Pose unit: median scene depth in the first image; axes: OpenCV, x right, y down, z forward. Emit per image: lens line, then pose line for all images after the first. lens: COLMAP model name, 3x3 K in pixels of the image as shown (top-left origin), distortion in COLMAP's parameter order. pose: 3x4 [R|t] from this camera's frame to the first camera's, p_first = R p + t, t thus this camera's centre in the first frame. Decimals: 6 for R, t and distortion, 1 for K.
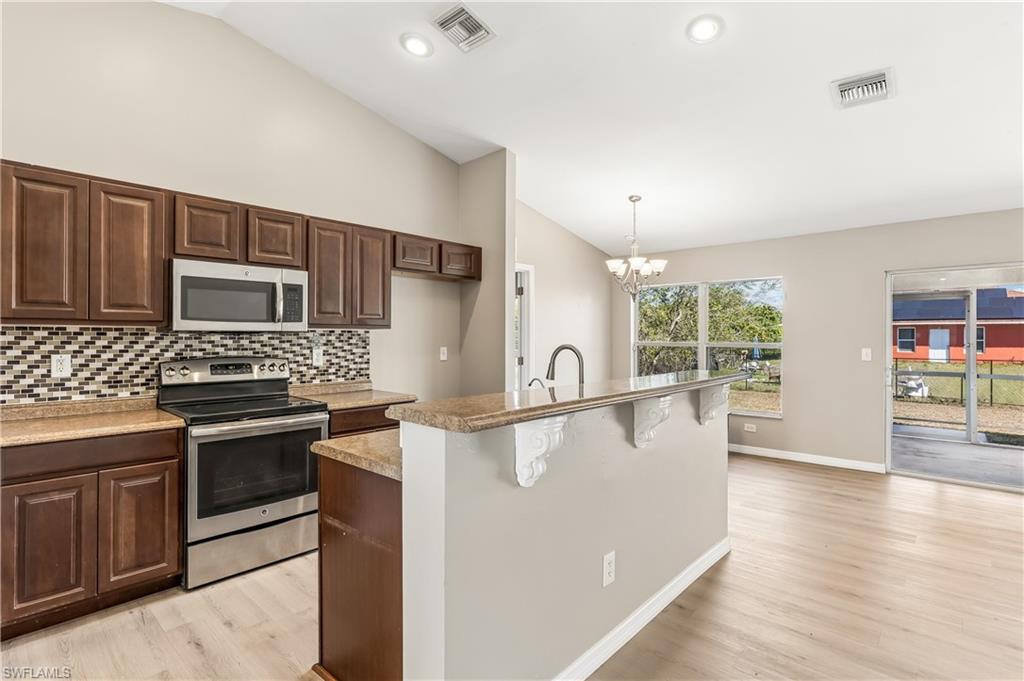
lens RADIAL K [[493.2, 0, 513.1], [0, 493.2, 334.4], [0, 0, 1]] dist [-0.009835, 0.002065]
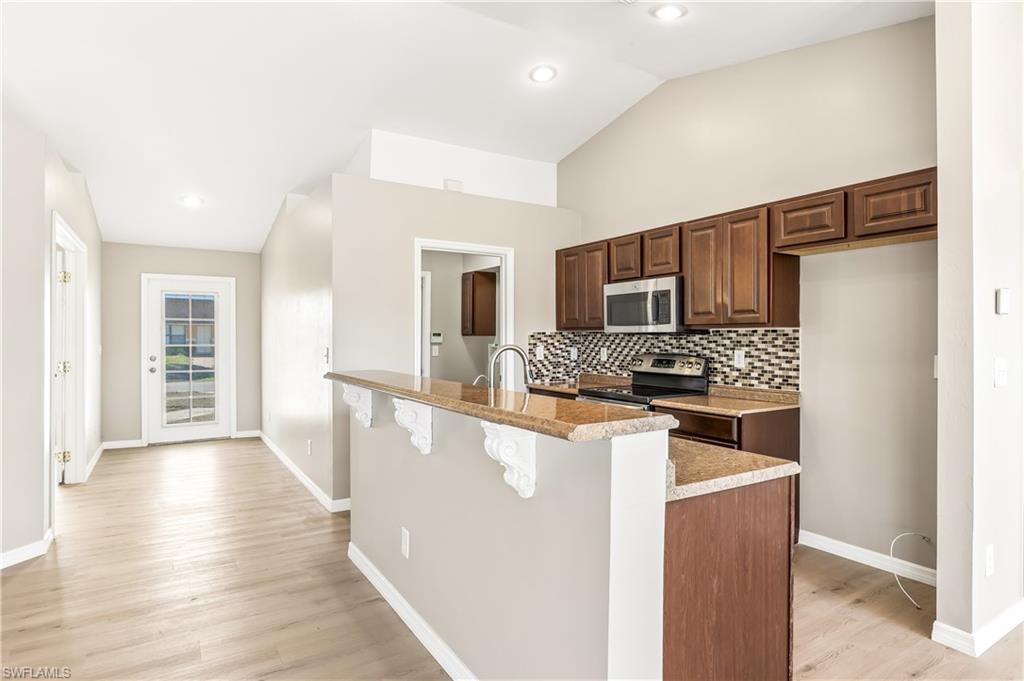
lens RADIAL K [[552.4, 0, 514.2], [0, 552.4, 337.9], [0, 0, 1]] dist [-0.006608, 0.001052]
pose [[-0.263047, -0.000337, -0.964783, 0.781902], [0.003970, 0.999991, -0.001432, 0.006485], [0.964775, -0.004207, -0.263043, 0.913589]]
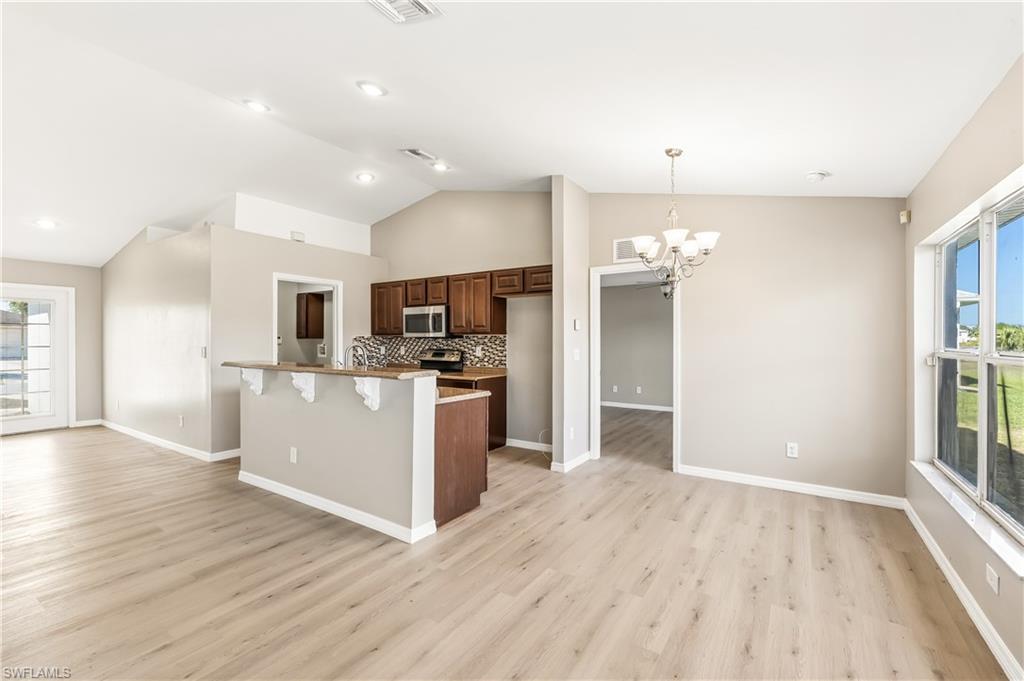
lens RADIAL K [[431.9, 0, 514.2], [0, 431.9, 340.2], [0, 0, 1]] dist [0.000787, -0.001163]
pose [[0.160967, -0.000707, -0.986959, 1.200126], [0.004180, 0.999991, -0.000034, 0.007723], [0.986951, -0.004120, 0.160969, 0.931023]]
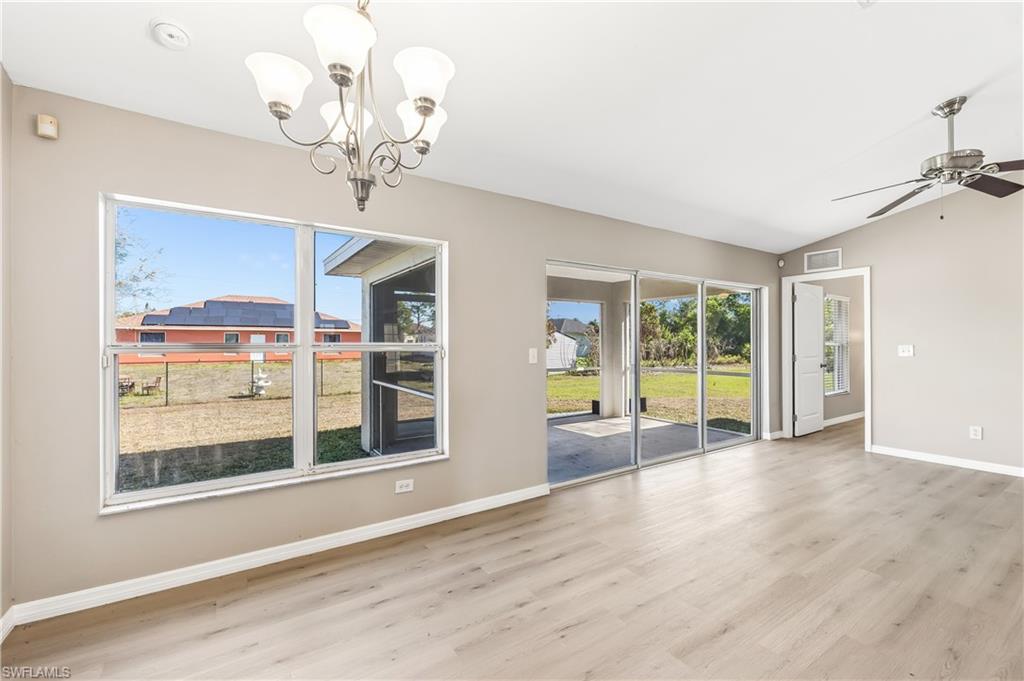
lens RADIAL K [[431.9, 0, 516.2], [0, 431.9, 345.2], [0, 0, 1]] dist [0.000787, -0.001163]
pose [[0.241010, -0.008340, 0.970487, 0.012761], [-0.004073, 0.999946, 0.009604, 0.022602], [-0.970514, -0.006267, 0.240963, 1.188513]]
